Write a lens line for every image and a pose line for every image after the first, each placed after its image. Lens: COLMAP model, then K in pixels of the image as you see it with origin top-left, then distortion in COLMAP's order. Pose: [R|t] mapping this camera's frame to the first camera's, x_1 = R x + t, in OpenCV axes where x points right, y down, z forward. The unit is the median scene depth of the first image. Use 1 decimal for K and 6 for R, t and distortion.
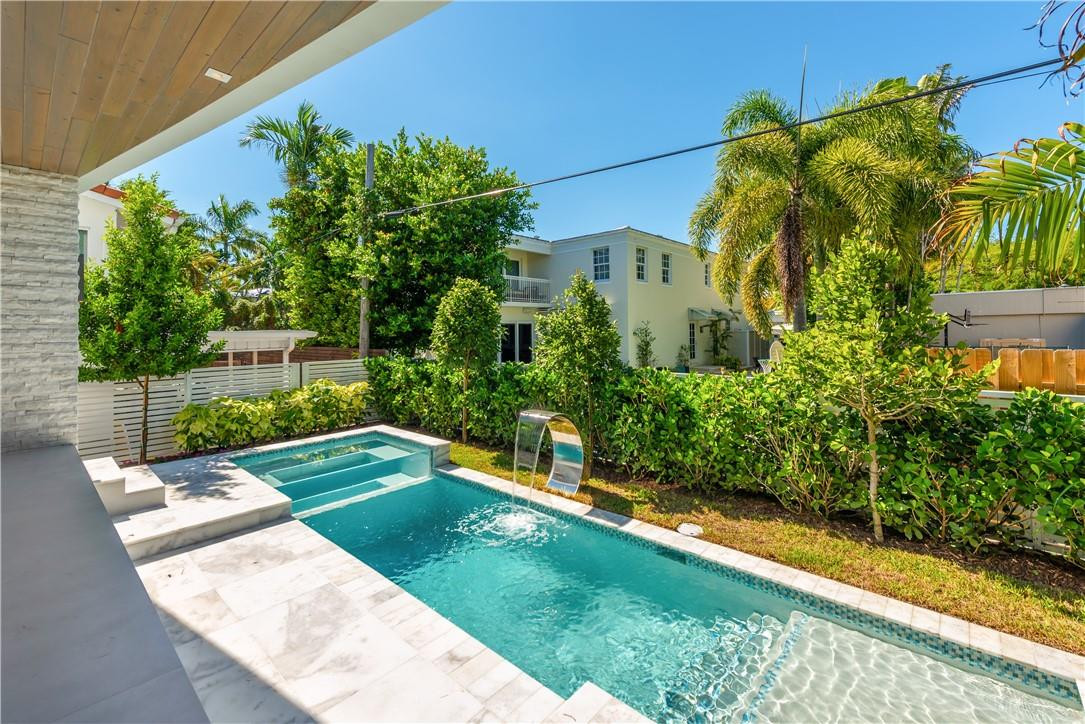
lens RADIAL K [[466.8, 0, 555.5], [0, 466.8, 323.9], [0, 0, 1]] dist [0.004878, 0.000137]
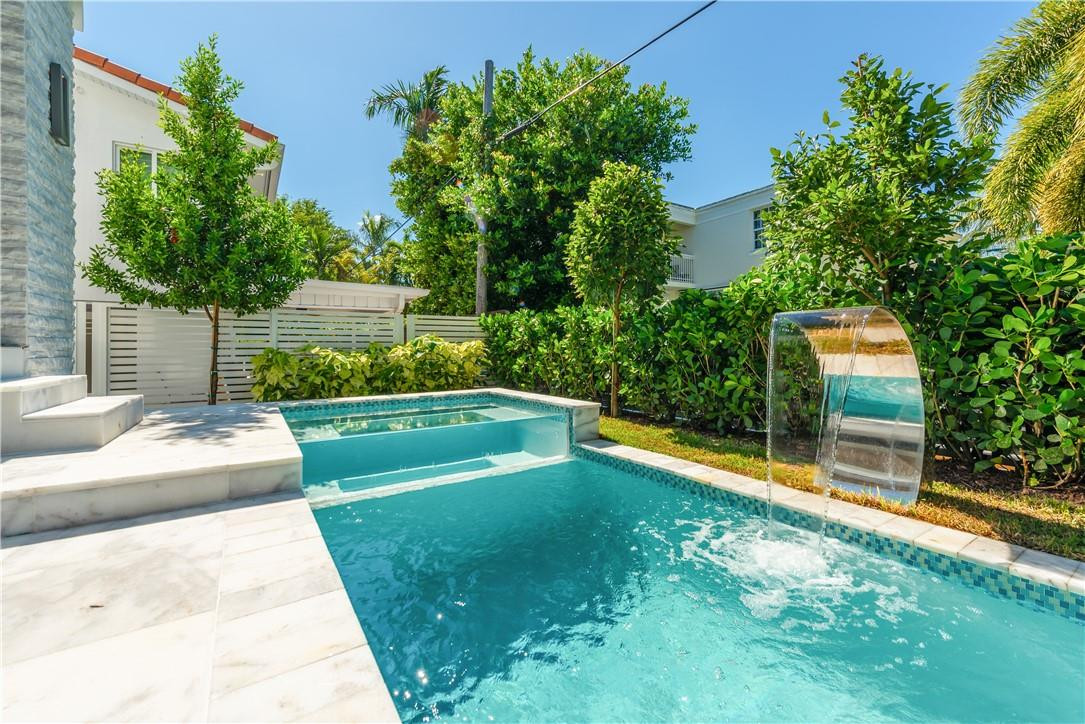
lens RADIAL K [[442.6, 0, 547.2], [0, 442.6, 355.8], [0, 0, 1]] dist [0.000934, 0.000096]
pose [[0.963762, 0.006275, -0.266691, -0.120672], [-0.000452, 0.999760, 0.021889, 0.155816], [0.266765, -0.020975, 0.963533, 0.376017]]
